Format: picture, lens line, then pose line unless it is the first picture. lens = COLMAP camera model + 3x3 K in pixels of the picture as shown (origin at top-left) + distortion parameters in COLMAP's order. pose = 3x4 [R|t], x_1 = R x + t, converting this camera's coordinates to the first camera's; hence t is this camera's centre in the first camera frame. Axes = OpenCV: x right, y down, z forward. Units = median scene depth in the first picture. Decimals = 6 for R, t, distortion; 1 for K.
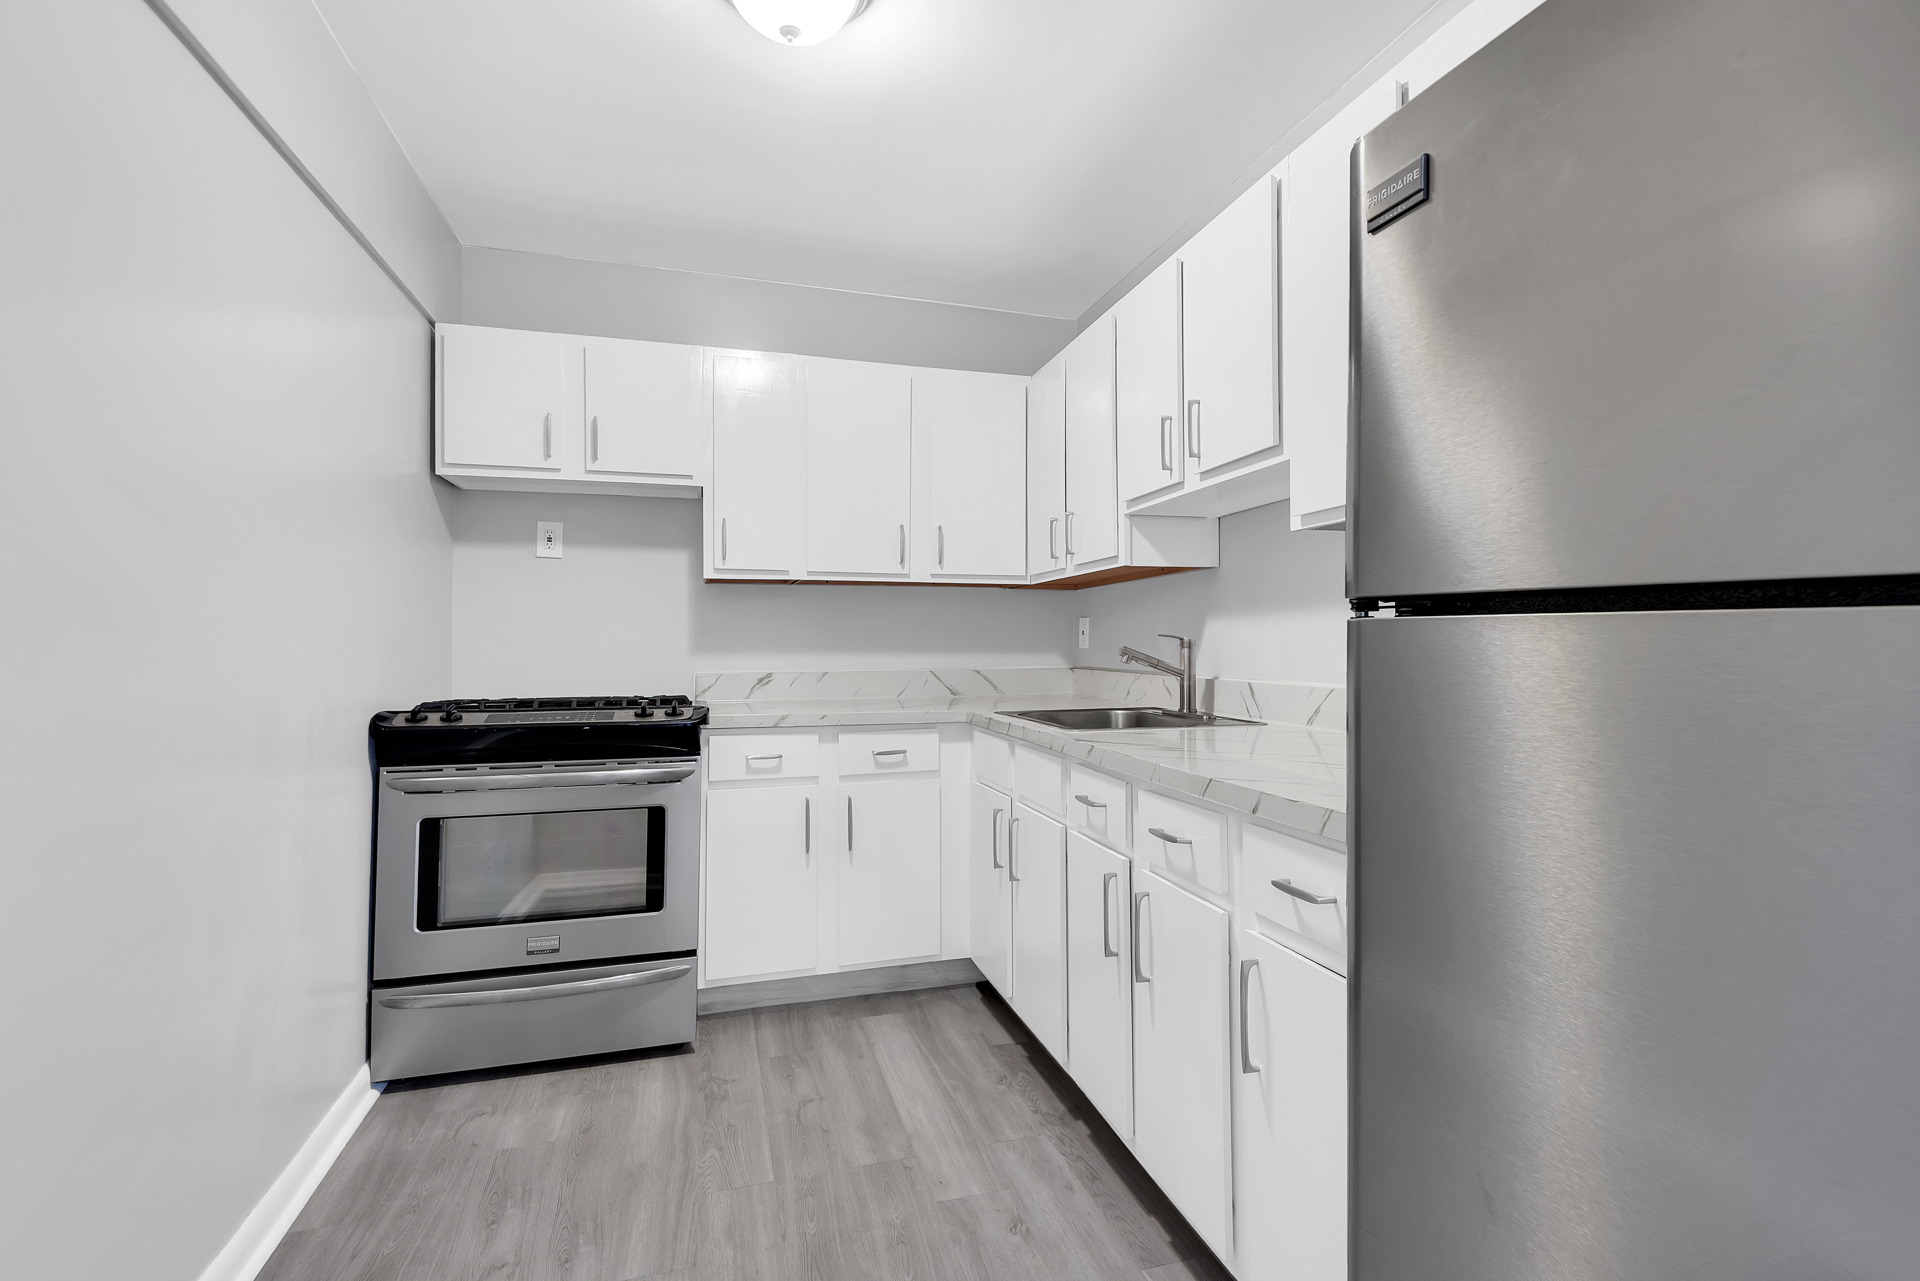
lens RADIAL K [[881.9, 0, 965.8], [0, 881.9, 637.4], [0, 0, 1]] dist [-0.002750, -0.000901]
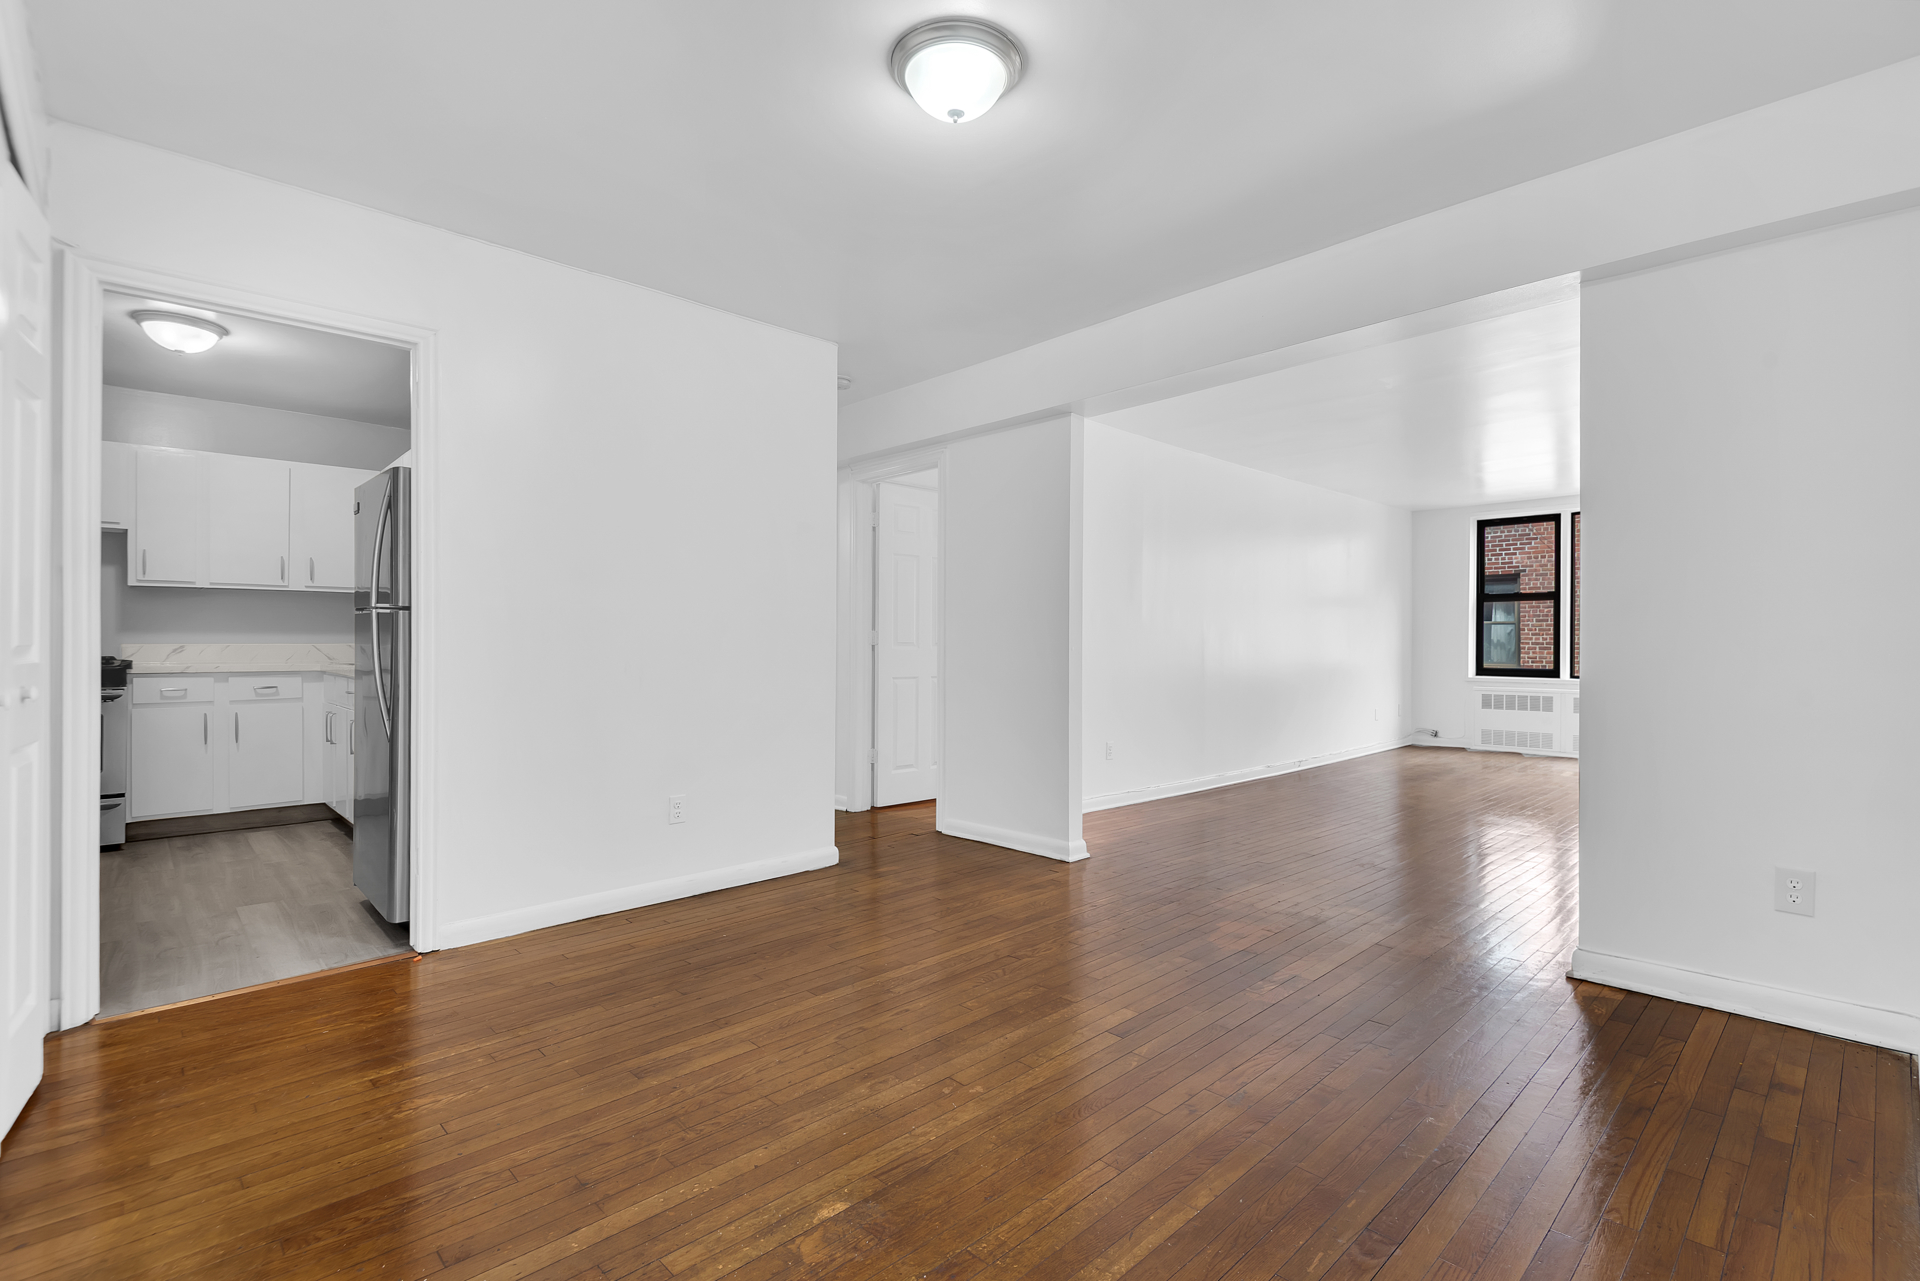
lens RADIAL K [[881.9, 0, 953.0], [0, 881.9, 644.1], [0, 0, 1]] dist [-0.002750, -0.000901]
pose [[0.890152, -0.001884, 0.455660, 0.336346], [-0.003299, 0.999939, 0.010578, 0.019280], [-0.455652, -0.010919, 0.890091, -1.201539]]
